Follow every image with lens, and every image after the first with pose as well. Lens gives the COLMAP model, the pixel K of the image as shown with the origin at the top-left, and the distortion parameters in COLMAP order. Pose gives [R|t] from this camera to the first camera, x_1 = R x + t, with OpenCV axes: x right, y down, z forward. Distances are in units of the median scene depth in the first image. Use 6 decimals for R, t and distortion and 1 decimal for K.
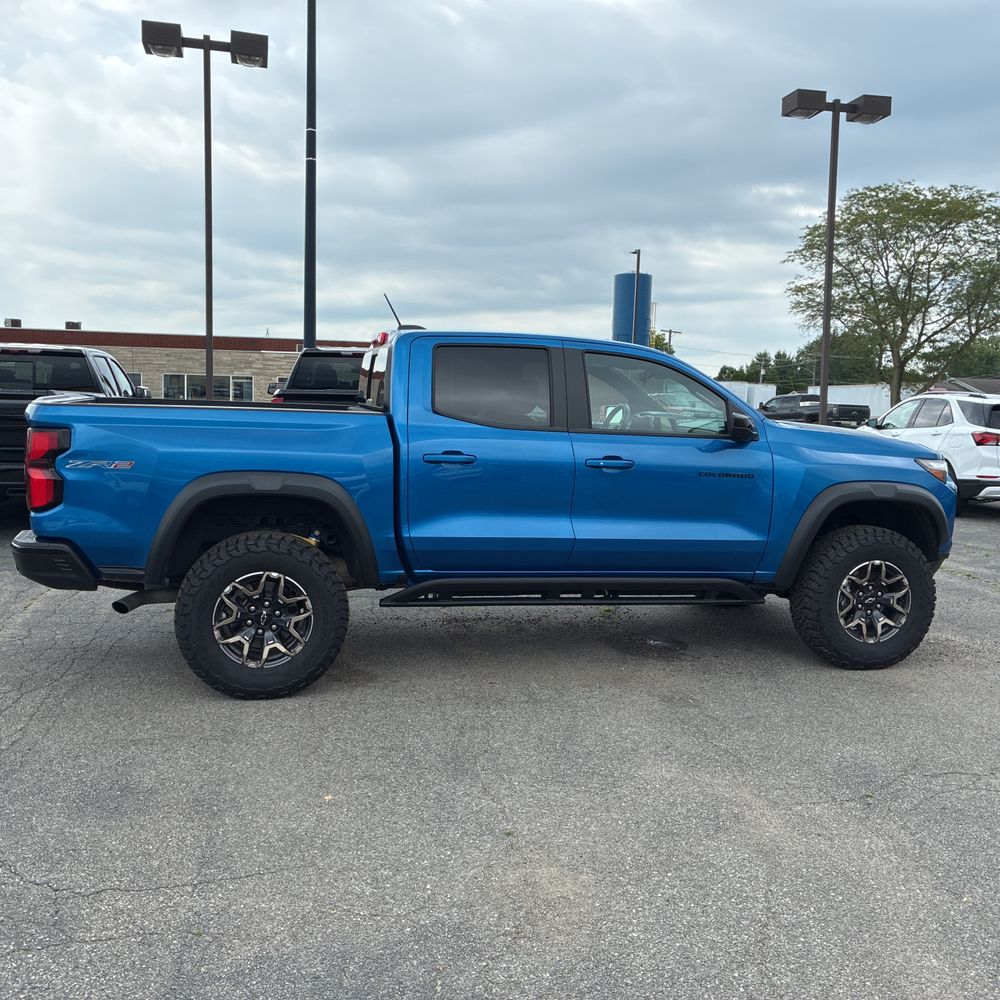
lens RADIAL K [[1010.2, 0, 503.7], [0, 1010.2, 488.0], [0, 0, 1]] dist [0.027500, -0.009509]
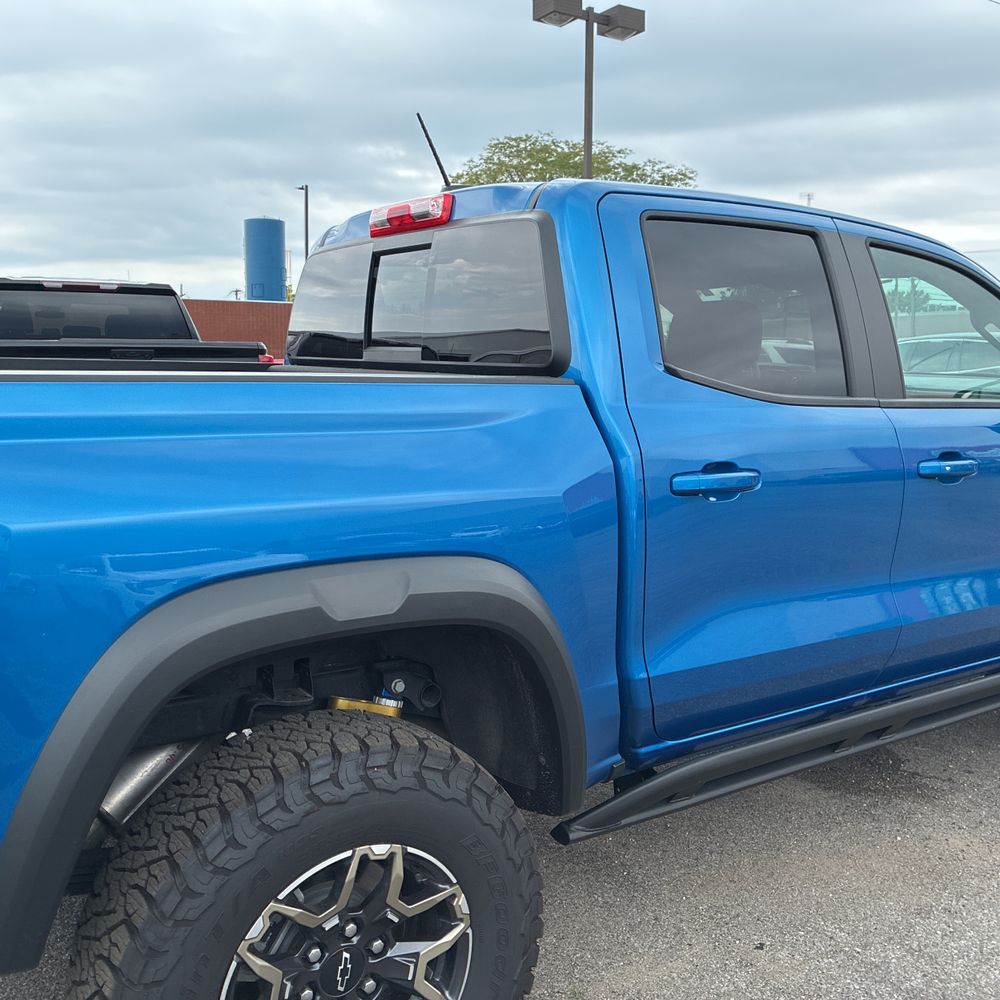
lens RADIAL K [[1022.6, 0, 509.8], [0, 1022.6, 484.8], [0, 0, 1]] dist [0.019015, 0.011138]
pose [[0.931491, -0.062341, 0.358382, -0.273441], [0.047847, 0.997643, 0.049179, -0.049996], [-0.360603, -0.028662, 0.932279, 0.591516]]
